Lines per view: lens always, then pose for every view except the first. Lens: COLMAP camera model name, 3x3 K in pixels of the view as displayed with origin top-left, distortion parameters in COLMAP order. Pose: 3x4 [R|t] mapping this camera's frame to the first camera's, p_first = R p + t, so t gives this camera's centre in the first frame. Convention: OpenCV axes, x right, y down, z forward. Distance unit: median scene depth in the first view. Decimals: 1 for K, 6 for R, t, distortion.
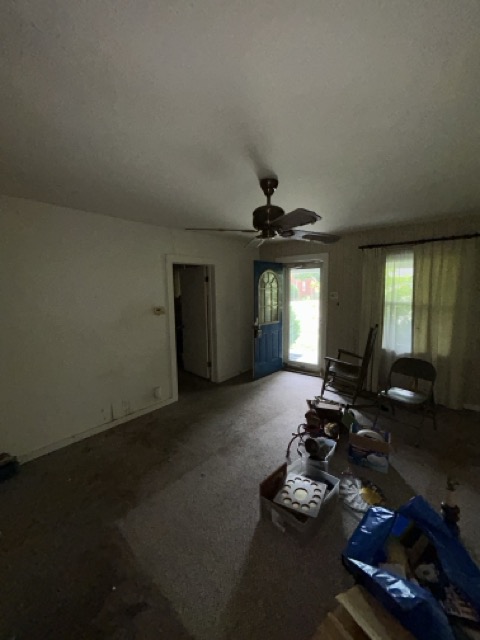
lens RADIAL K [[269.7, 0, 241.3], [0, 269.7, 318.2], [0, 0, 1]] dist [0.018781, 0.000165]
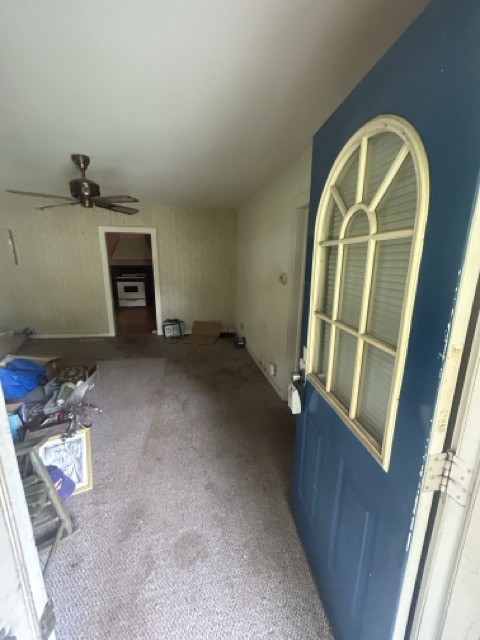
lens RADIAL K [[269.7, 0, 241.3], [0, 269.7, 318.2], [0, 0, 1]] dist [0.018781, 0.000165]
pose [[-0.585716, 0.201936, -0.784958, 0.486270], [-0.099774, 0.943137, 0.317077, -0.181660], [0.804352, 0.264035, -0.532263, 1.554361]]
